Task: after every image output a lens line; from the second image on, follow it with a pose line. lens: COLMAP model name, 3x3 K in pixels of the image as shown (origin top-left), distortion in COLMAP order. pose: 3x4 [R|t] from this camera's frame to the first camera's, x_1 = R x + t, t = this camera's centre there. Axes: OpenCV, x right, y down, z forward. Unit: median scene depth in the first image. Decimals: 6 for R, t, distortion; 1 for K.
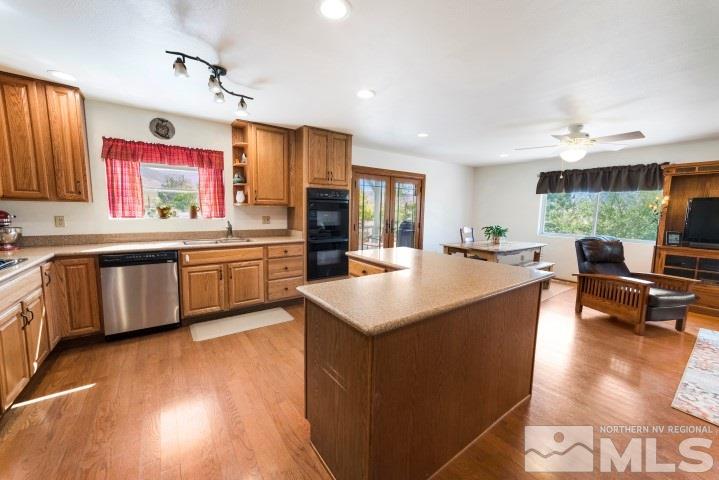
lens RADIAL K [[288.4, 0, 374.2], [0, 288.4, 237.4], [0, 0, 1]] dist [-0.010776, 0.000296]
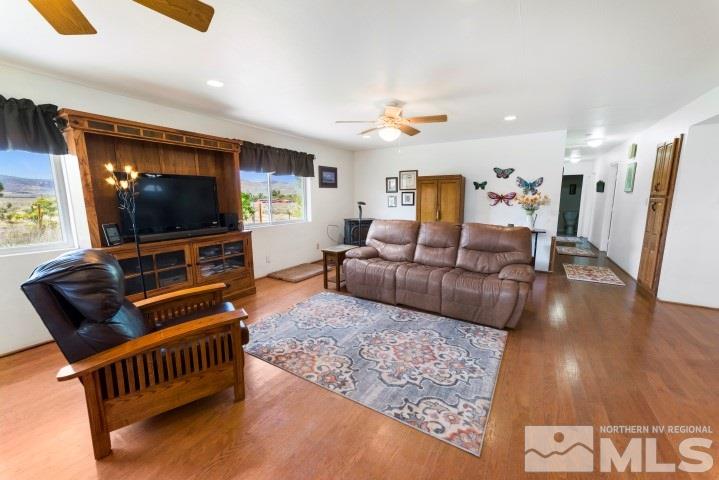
lens RADIAL K [[282.8, 0, 359.5], [0, 282.8, 240.0], [0, 0, 1]] dist [0.017910, 0.000308]
pose [[-0.320037, -0.158278, 0.934090, 0.219197], [0.091648, 0.976150, 0.196806, -0.051634], [-0.942962, 0.148593, -0.297899, 0.575600]]
